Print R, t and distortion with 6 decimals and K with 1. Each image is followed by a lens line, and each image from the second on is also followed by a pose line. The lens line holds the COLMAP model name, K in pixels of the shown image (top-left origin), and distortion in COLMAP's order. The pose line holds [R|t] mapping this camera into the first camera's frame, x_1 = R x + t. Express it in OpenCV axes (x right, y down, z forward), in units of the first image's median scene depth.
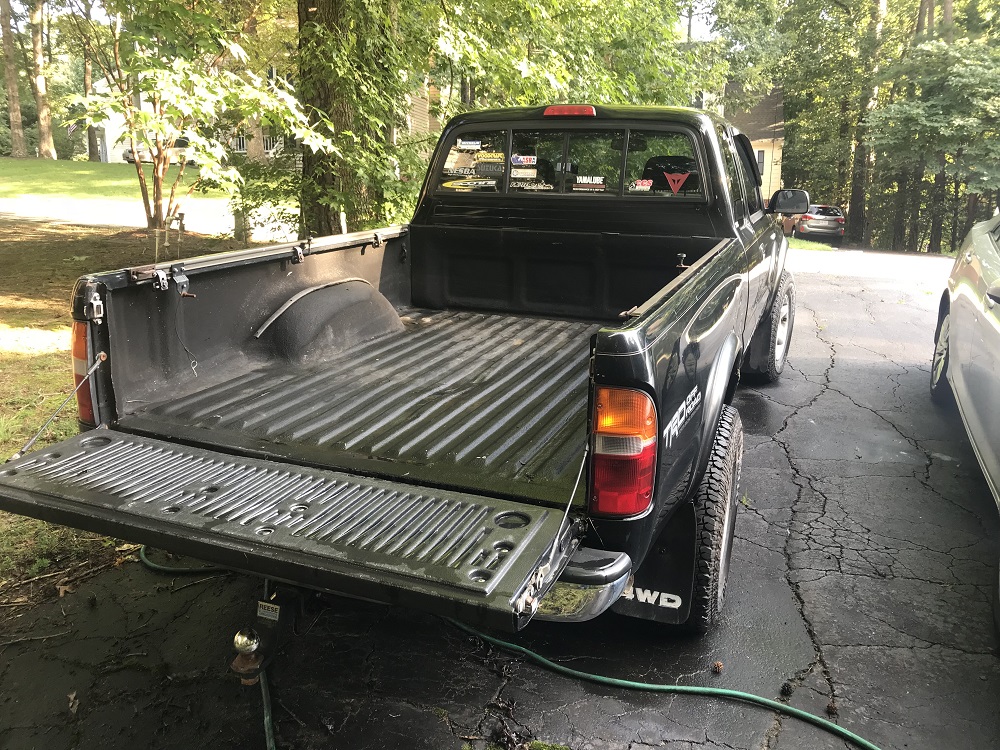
lens RADIAL K [[825.8, 0, 487.2], [0, 825.8, 376.9], [0, 0, 1]] dist [0.010799, -0.011045]
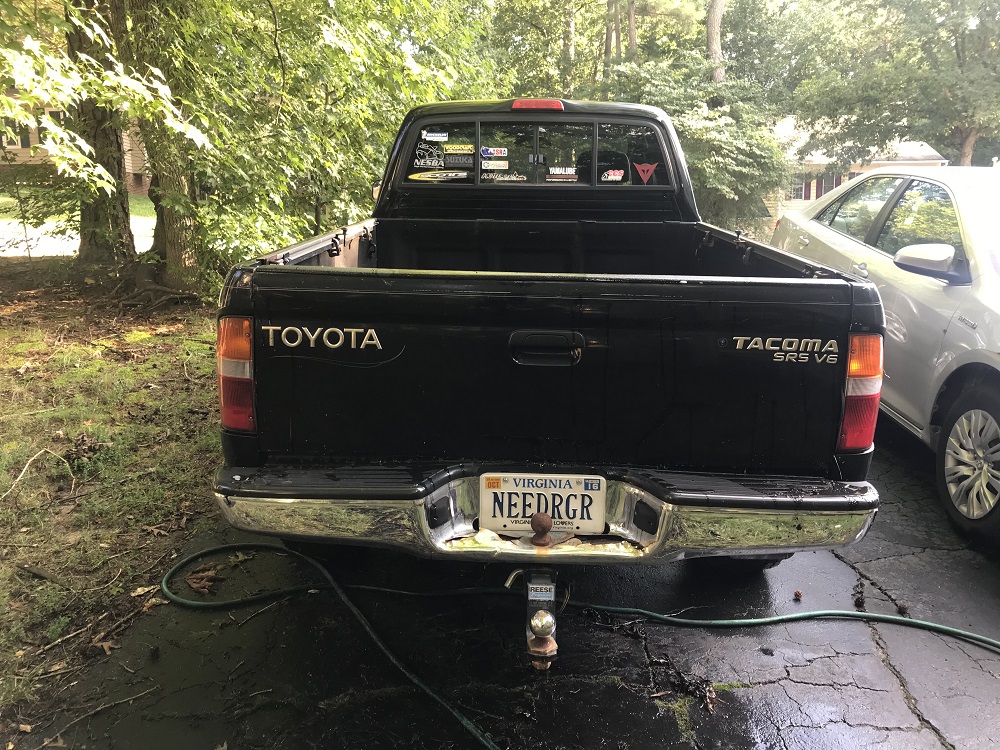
lens RADIAL K [[825.8, 0, 487.2], [0, 825.8, 376.9], [0, 0, 1]] dist [0.010799, -0.011045]
pose [[0.938991, -0.082559, 0.333887, -0.325012], [0.086390, 0.996256, 0.003386, 0.009905], [-0.332916, 0.025665, 0.942607, 0.048885]]
